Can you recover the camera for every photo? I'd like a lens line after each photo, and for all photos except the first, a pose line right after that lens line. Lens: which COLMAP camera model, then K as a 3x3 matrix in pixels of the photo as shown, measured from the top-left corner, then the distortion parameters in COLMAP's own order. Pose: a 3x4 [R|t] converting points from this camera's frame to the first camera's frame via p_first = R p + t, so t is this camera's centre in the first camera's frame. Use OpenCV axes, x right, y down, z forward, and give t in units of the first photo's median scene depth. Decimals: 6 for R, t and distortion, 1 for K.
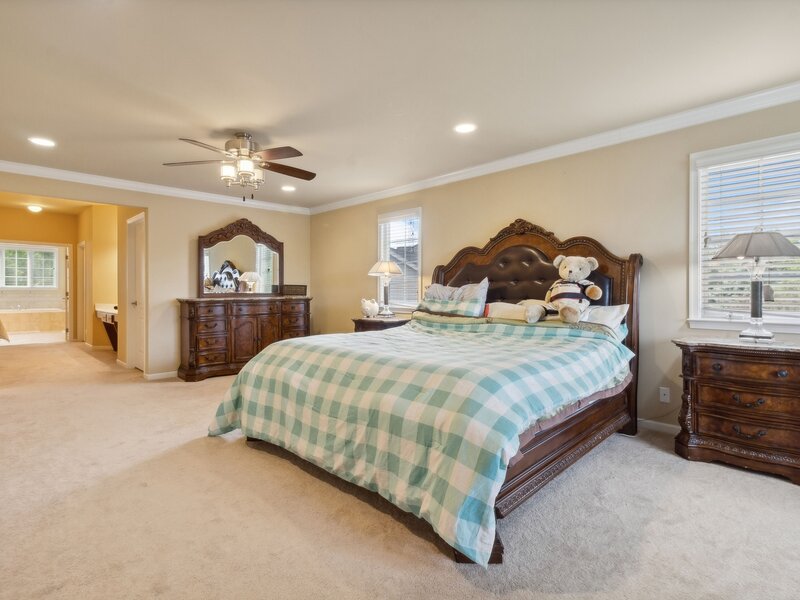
lens RADIAL K [[413.7, 0, 399.1], [0, 413.7, 294.8], [0, 0, 1]] dist [0.005205, -0.000783]
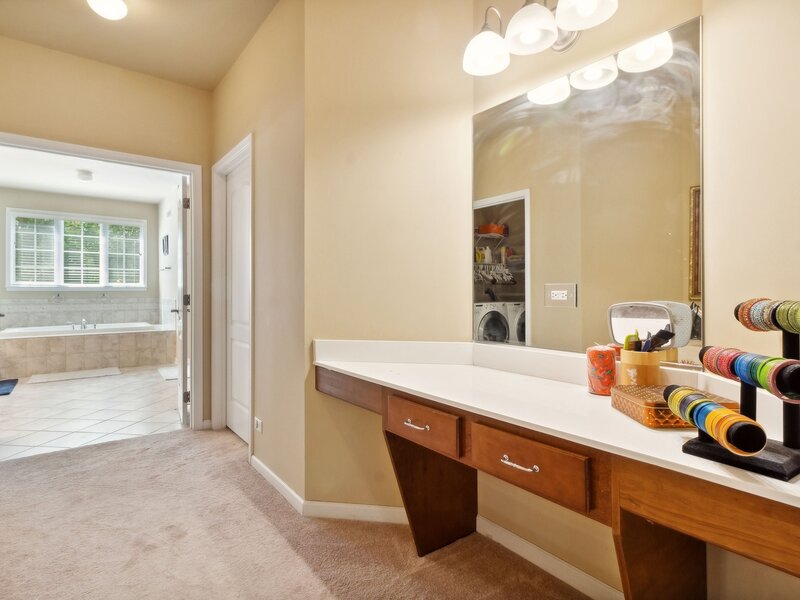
lens RADIAL K [[413.7, 0, 395.8], [0, 413.7, 290.1], [0, 0, 1]] dist [0.005205, -0.000783]
pose [[0.992556, -0.005755, -0.121657, -0.416602], [0.004379, 0.999923, -0.011574, -0.004332], [0.121714, 0.010955, 0.992505, 0.478585]]
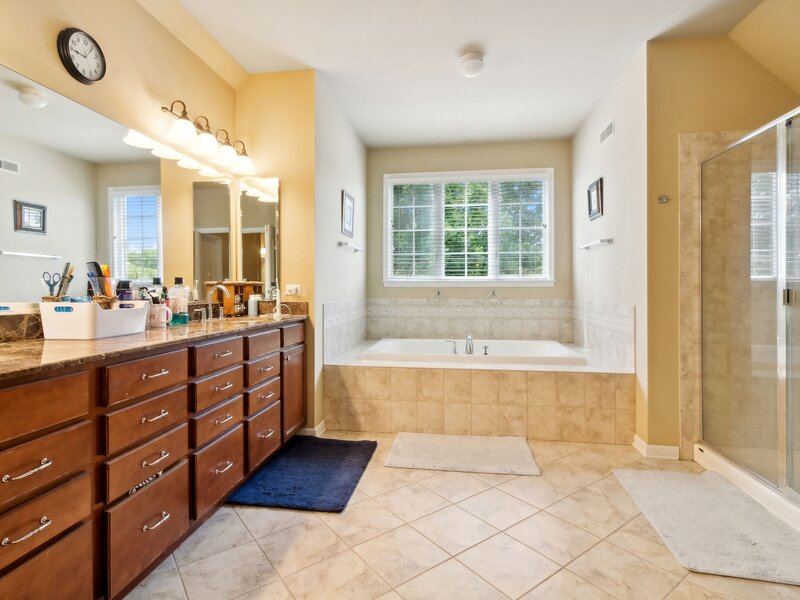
lens RADIAL K [[413.7, 0, 398.0], [0, 413.7, 293.4], [0, 0, 1]] dist [0.005205, -0.000783]
pose [[0.599461, 0.004916, -0.800389, -0.650824], [-0.001765, 0.999987, 0.004820, -0.007442], [0.800402, -0.001476, 0.599462, 0.717569]]
